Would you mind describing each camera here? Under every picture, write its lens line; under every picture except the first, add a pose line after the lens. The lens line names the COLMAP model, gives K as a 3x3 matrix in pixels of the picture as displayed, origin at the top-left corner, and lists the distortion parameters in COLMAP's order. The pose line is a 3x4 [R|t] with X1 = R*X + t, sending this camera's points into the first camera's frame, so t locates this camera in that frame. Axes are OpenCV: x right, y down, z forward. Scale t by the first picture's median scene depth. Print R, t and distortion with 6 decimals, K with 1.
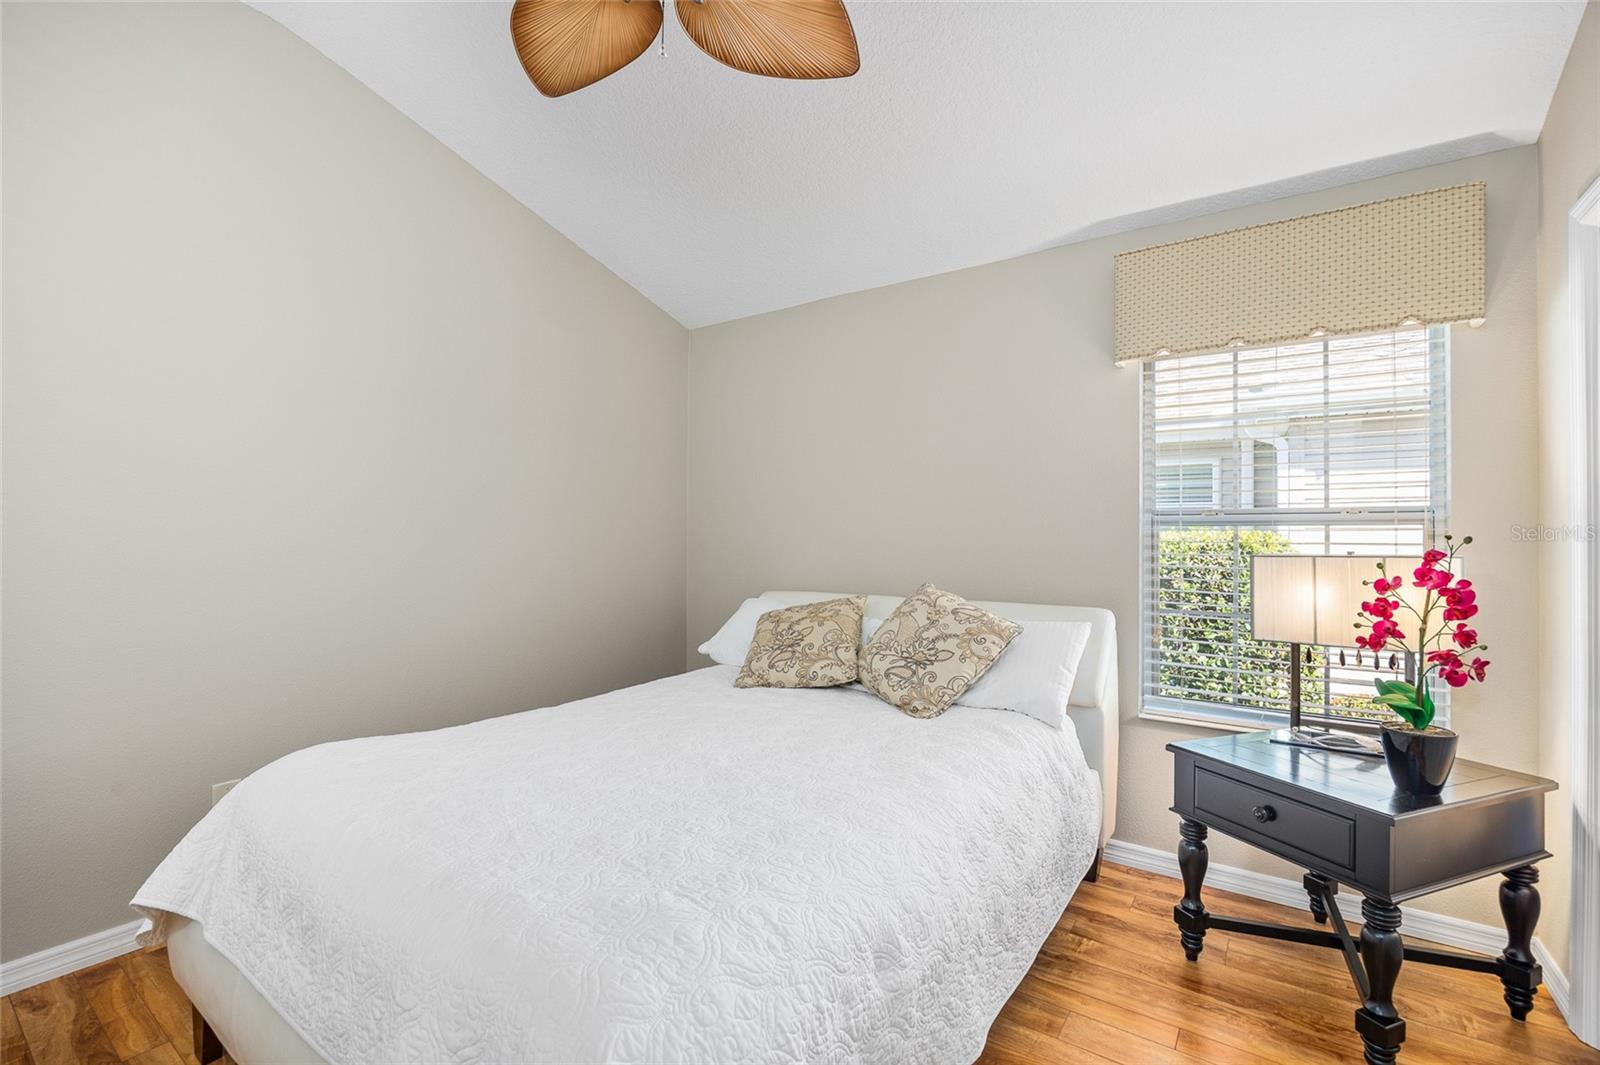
lens RADIAL K [[696.5, 0, 801.6], [0, 696.5, 530.8], [0, 0, 1]] dist [-0.003682, -0.000157]
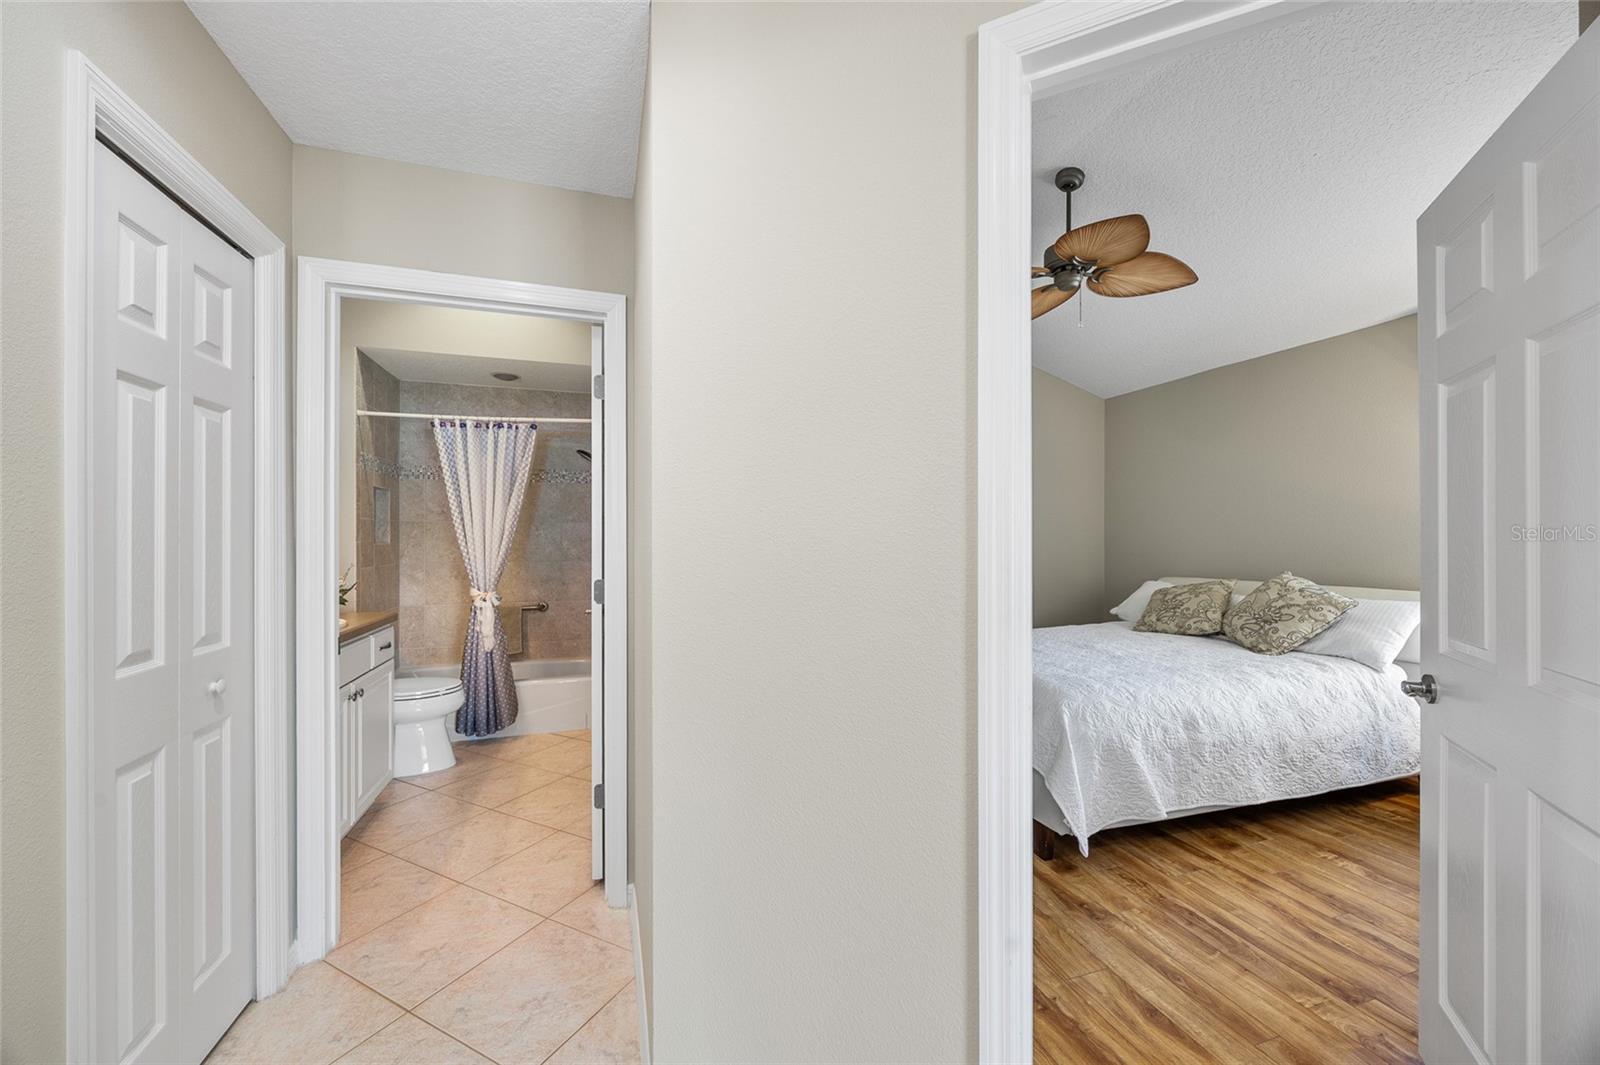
lens RADIAL K [[618.7, 0, 799.4], [0, 618.7, 534.7], [0, 0, 1]] dist [-0.002517, -0.000108]
pose [[0.803710, -0.007166, -0.594978, 0.145312], [0.005944, 0.999974, -0.004014, -0.000610], [0.594991, -0.000311, 0.803732, -0.657652]]
